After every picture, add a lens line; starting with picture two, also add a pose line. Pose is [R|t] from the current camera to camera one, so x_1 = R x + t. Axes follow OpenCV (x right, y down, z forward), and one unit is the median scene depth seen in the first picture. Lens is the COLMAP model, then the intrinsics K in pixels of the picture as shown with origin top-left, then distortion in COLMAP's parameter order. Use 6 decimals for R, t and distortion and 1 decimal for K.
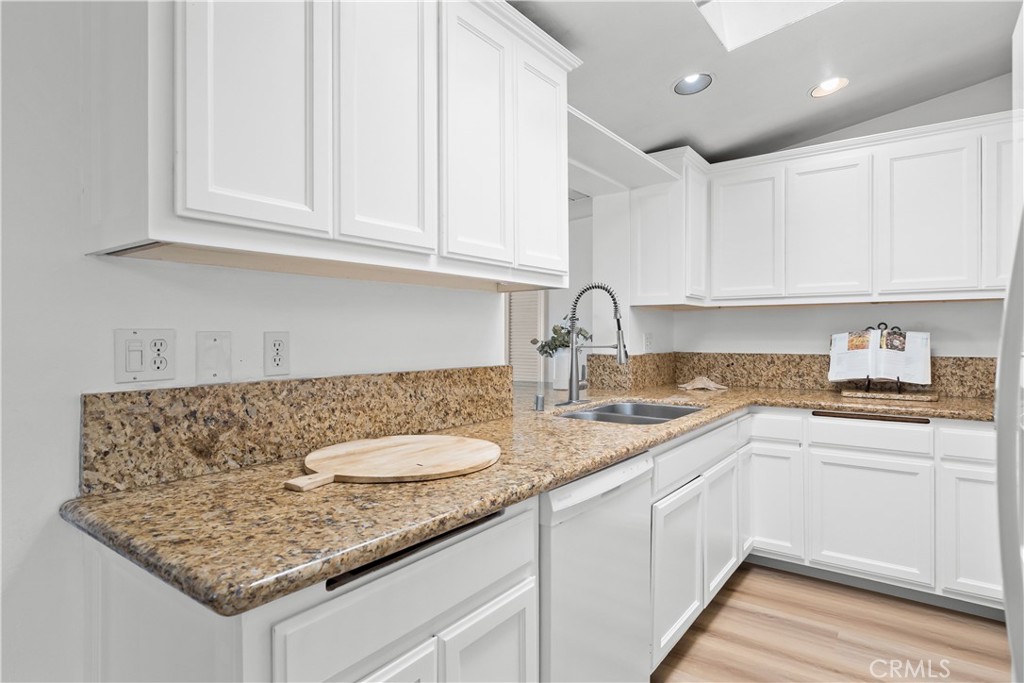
lens RADIAL K [[565.3, 0, 503.0], [0, 565.3, 333.1], [0, 0, 1]] dist [-0.000906, -0.000332]
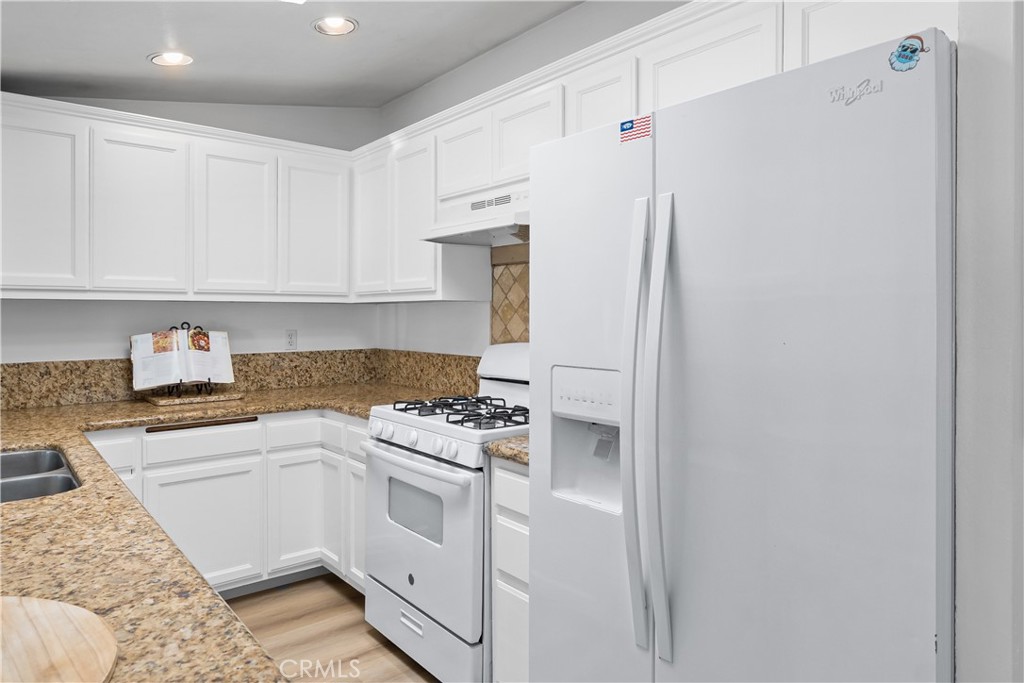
lens RADIAL K [[642.6, 0, 508.0], [0, 642.6, 314.2], [0, 0, 1]] dist [-0.001626, -0.000667]
pose [[0.229712, 0.001855, 0.973257, -0.307296], [-0.000002, 0.999998, -0.001905, -0.036093], [-0.973259, 0.000436, 0.229711, 0.277384]]
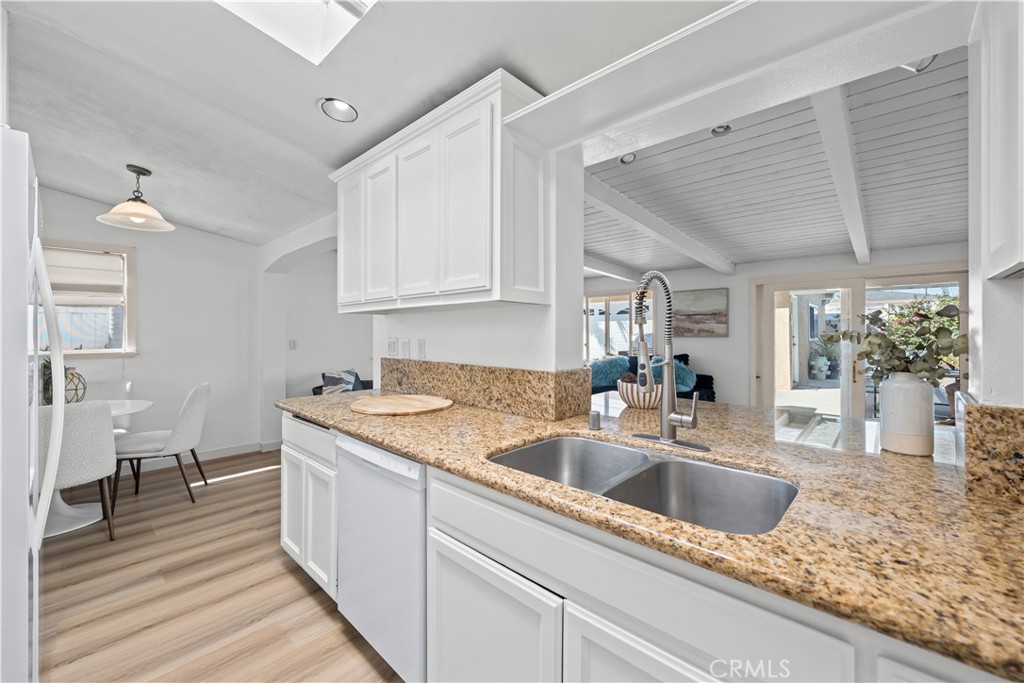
lens RADIAL K [[396.0, 0, 505.4], [0, 396.0, 336.9], [0, 0, 1]] dist [0.000315, 0.000072]
pose [[-0.101953, 0.009389, -0.994745, 0.701206], [0.001643, 0.999956, 0.009270, -0.015362], [0.994788, -0.000689, -0.101964, 0.918710]]
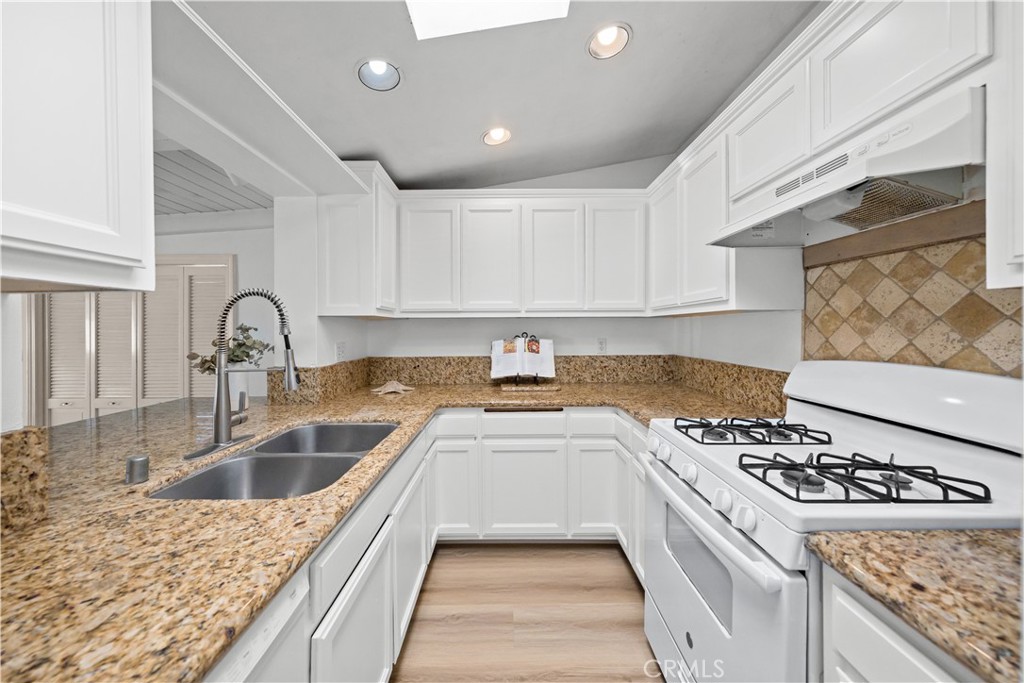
lens RADIAL K [[353.9, 0, 508.4], [0, 353.9, 329.1], [0, 0, 1]] dist [-0.001256, -0.000123]
pose [[0.796966, -0.004305, 0.604009, 0.157165], [0.003908, 0.999990, 0.001971, -0.034272], [-0.604012, 0.000790, 0.796975, 0.425547]]
